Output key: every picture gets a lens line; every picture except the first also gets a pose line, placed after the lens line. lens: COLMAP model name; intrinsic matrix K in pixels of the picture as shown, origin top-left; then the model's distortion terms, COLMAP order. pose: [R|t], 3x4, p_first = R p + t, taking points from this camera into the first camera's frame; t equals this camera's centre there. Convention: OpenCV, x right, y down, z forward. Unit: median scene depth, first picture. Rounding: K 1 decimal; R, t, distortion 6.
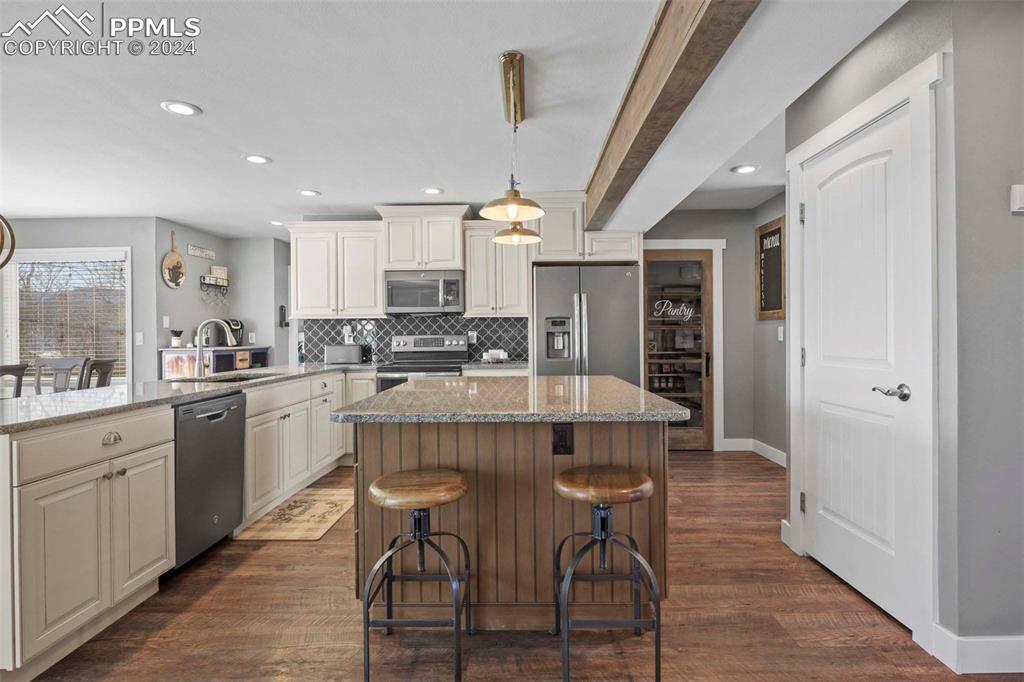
lens RADIAL K [[506.9, 0, 484.1], [0, 506.9, 332.7], [0, 0, 1]] dist [-0.003060, -0.003278]
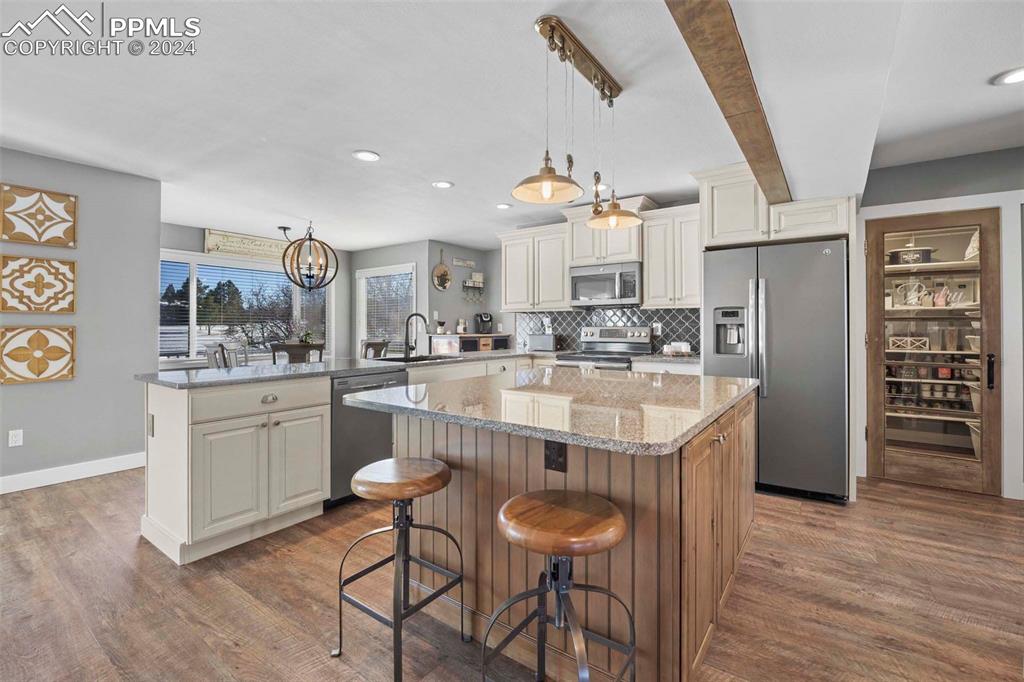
lens RADIAL K [[428.7, 0, 521.3], [0, 428.7, 321.2], [0, 0, 1]] dist [-0.012880, -0.000405]
pose [[0.842164, 0.001258, -0.539220, 0.217948], [-0.004535, 0.999978, -0.004749, -0.001084], [0.539202, 0.006445, 0.842152, 0.166926]]
